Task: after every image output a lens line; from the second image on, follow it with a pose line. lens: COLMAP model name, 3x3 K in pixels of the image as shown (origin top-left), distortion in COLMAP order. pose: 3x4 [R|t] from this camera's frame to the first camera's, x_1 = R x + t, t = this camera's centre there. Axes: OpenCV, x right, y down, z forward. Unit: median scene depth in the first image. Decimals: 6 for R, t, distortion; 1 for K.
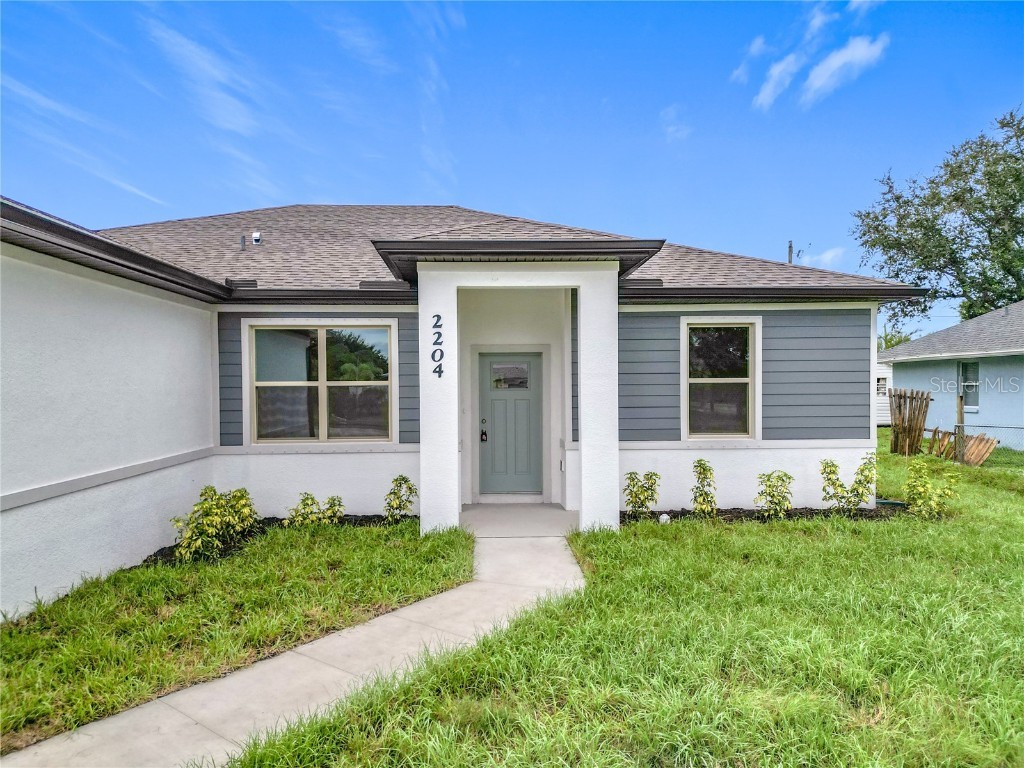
lens RADIAL K [[741.5, 0, 513.1], [0, 741.5, 391.2], [0, 0, 1]] dist [0.054132, -0.019548]
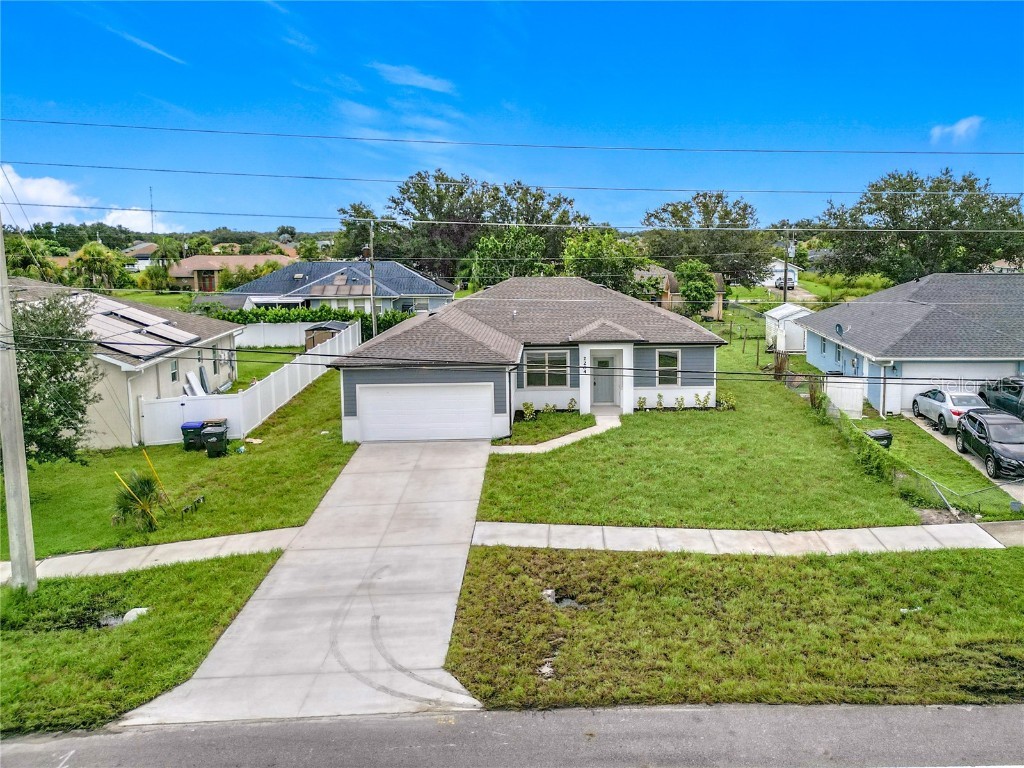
lens RADIAL K [[889.3, 0, 588.1], [0, 889.3, 331.6], [0, 0, 1]] dist [0.113246, -0.084611]
pose [[0.999982, 0.001283, -0.005796, -0.049258], [-0.000714, 0.995262, 0.097224, -0.567828], [0.005894, -0.097218, 0.995246, -2.942251]]
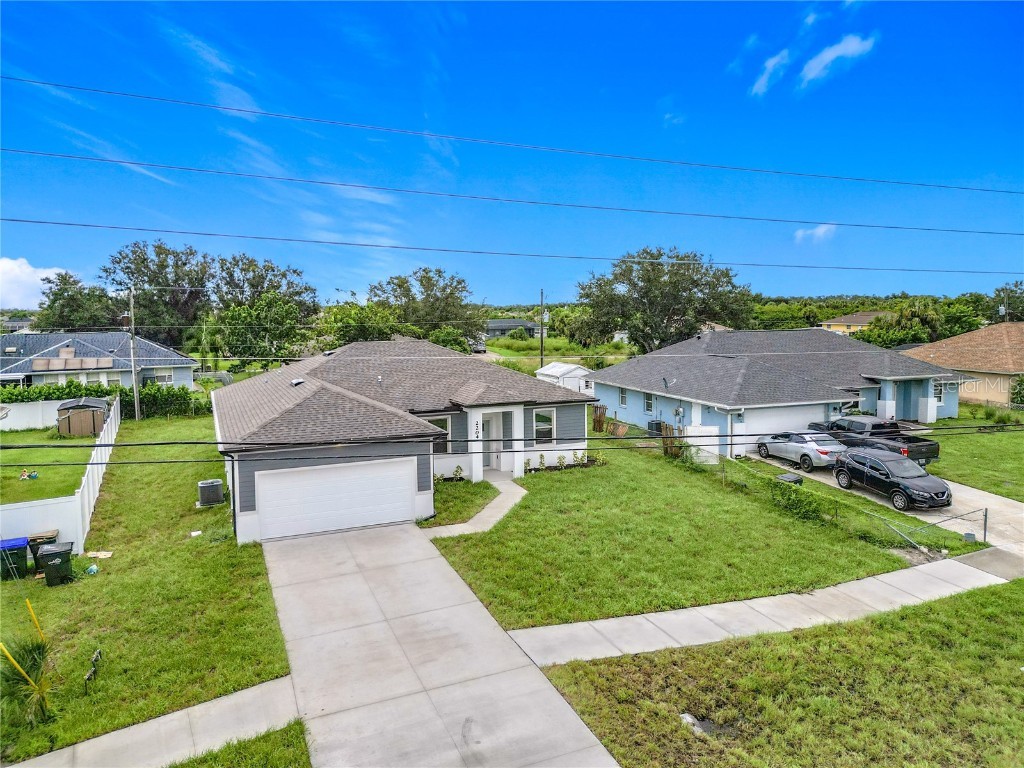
lens RADIAL K [[741.5, 0, 521.6], [0, 741.5, 349.0], [0, 0, 1]] dist [0.054132, -0.019548]
pose [[0.935654, -0.022512, 0.352201, -0.981816], [0.007860, 0.999045, 0.042977, -0.515019], [-0.352832, -0.037443, 0.934937, -2.051592]]
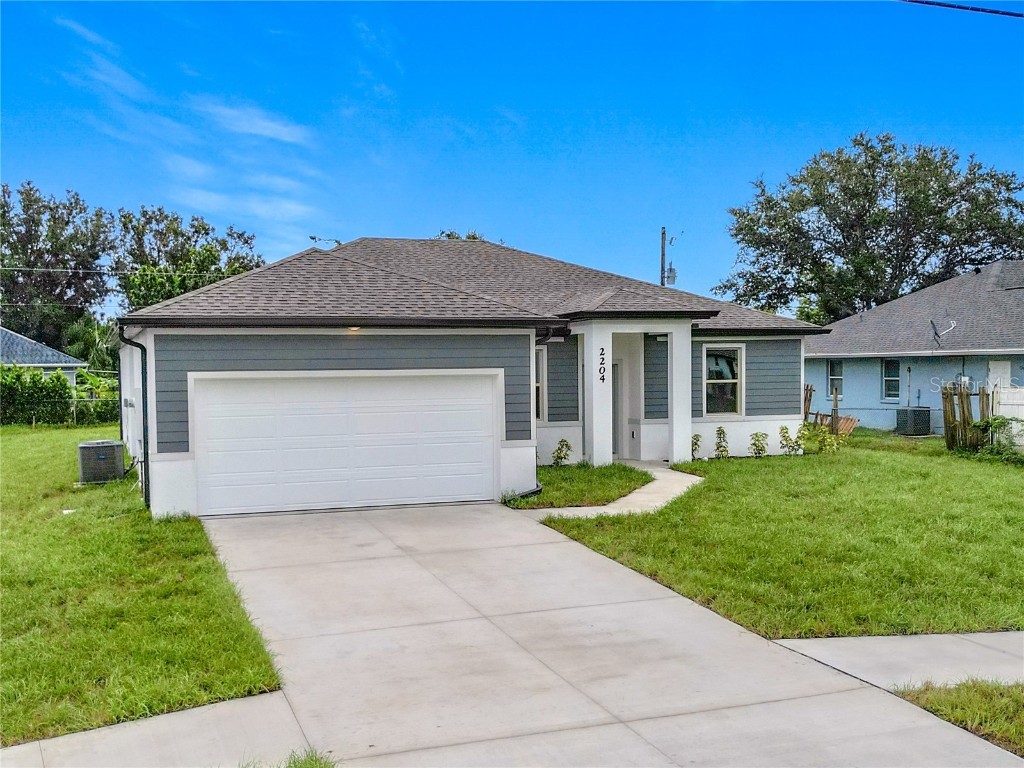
lens RADIAL K [[1162.9, 0, 492.1], [0, 1162.9, 405.2], [0, 0, 1]] dist [0.035060, 0.000000]
pose [[0.959607, -0.015111, 0.280937, -1.001856], [0.009501, 0.999728, 0.021321, -0.022213], [-0.281183, -0.017791, 0.959489, -1.435715]]
